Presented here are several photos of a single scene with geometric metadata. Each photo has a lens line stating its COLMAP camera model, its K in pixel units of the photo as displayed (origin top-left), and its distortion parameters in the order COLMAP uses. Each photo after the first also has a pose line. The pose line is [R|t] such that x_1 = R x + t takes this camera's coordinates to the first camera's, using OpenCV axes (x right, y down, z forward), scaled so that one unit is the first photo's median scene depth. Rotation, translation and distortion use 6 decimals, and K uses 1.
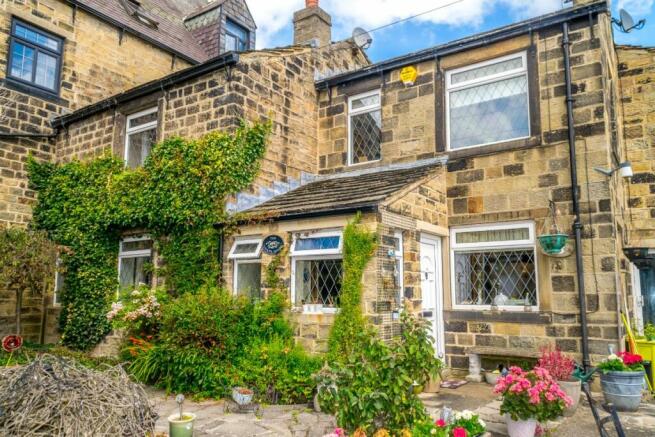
lens RADIAL K [[536.7, 0, 328.4], [0, 536.7, 218.7], [0, 0, 1]] dist [0.063680, -0.015054]
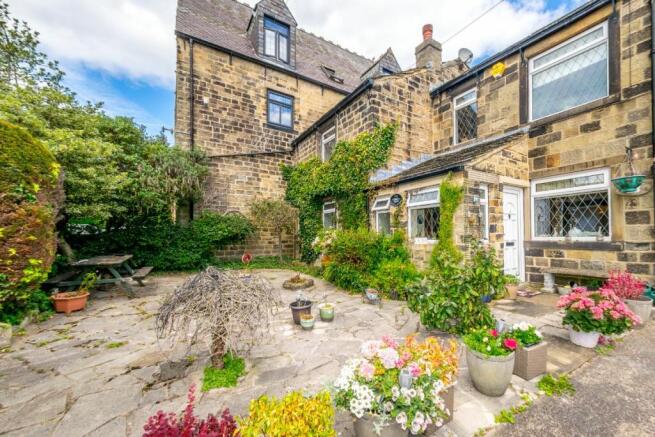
lens RADIAL K [[285.3, 0, 354.8], [0, 285.3, 229.6], [0, 0, 1]] dist [0.025066, -0.000824]
pose [[0.932222, -0.020072, -0.361331, 0.073989], [0.064635, 0.991641, 0.111671, 0.029411], [0.356069, -0.127457, 0.925727, 0.161204]]
